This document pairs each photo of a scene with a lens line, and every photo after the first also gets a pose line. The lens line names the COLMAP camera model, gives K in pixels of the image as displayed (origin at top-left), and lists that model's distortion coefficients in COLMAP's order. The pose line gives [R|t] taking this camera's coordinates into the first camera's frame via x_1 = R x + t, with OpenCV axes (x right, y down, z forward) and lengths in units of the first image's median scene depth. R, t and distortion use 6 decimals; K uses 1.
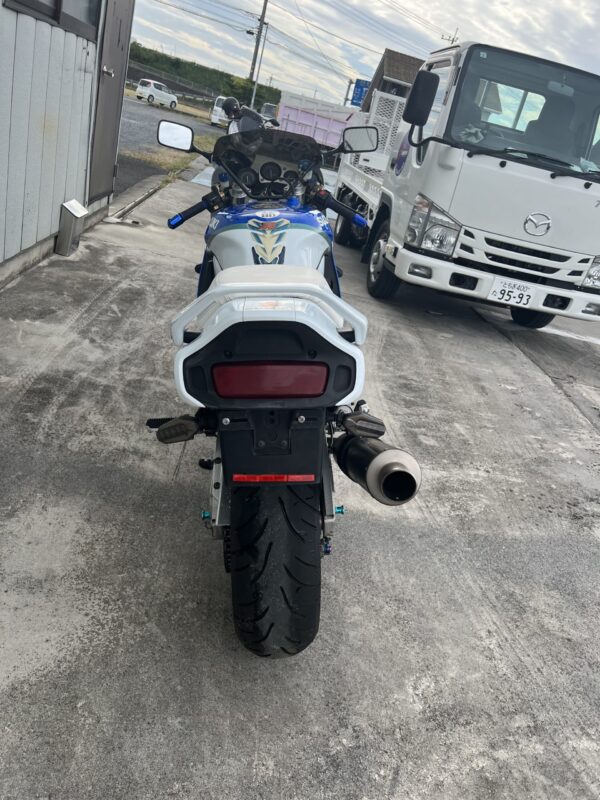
lens RADIAL K [[603.3, 0, 297.8], [0, 603.3, 403.1], [0, 0, 1]] dist [0.051900, -0.064598]
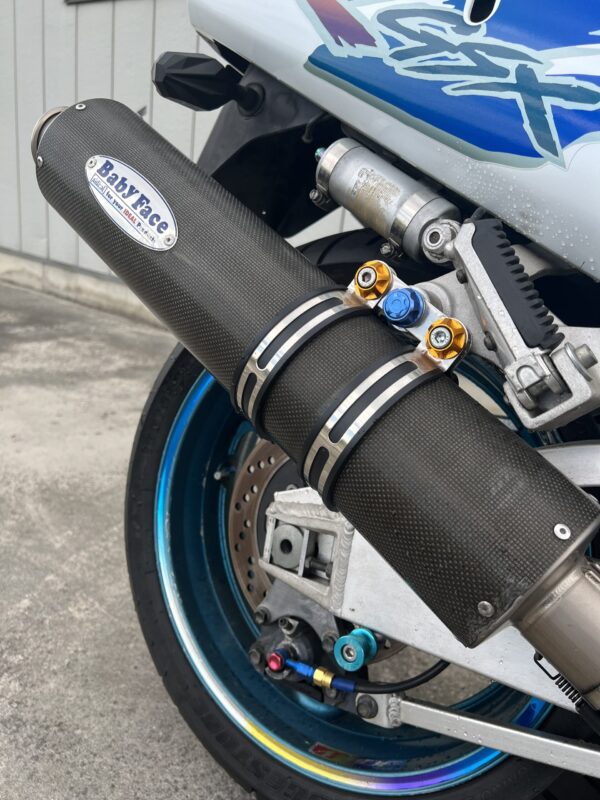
lens RADIAL K [[601.0, 0, 301.8], [0, 601.0, 405.0], [0, 0, 1]] dist [0.046008, -0.066933]
pose [[-0.564126, -0.053345, -0.823964, 0.364315], [-0.572206, 0.744685, 0.343548, 0.011029], [0.595267, 0.665281, -0.450620, 1.171500]]
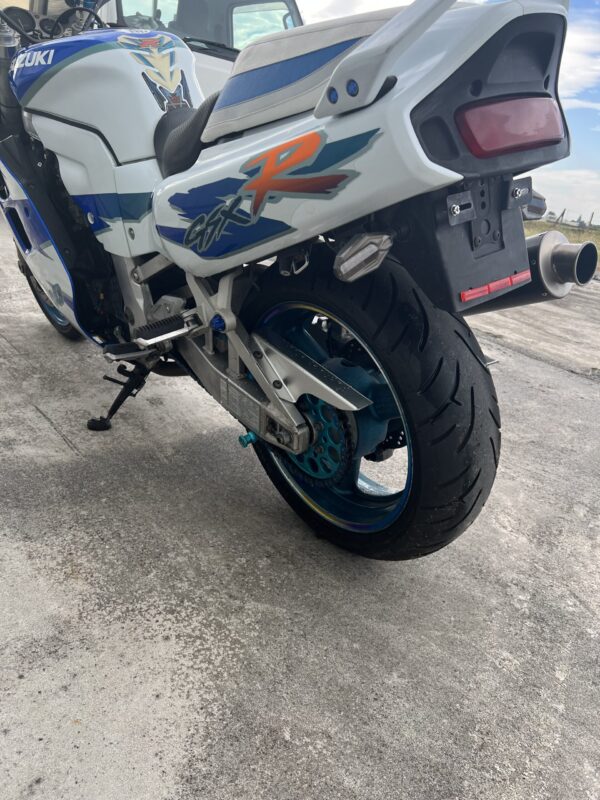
lens RADIAL K [[608.1, 0, 295.5], [0, 608.1, 406.8], [0, 0, 1]] dist [0.045727, -0.058139]
pose [[0.793747, -0.325454, 0.513854, -0.521714], [0.291785, 0.944995, 0.147803, 0.064748], [-0.533692, 0.032617, 0.845050, 0.396589]]
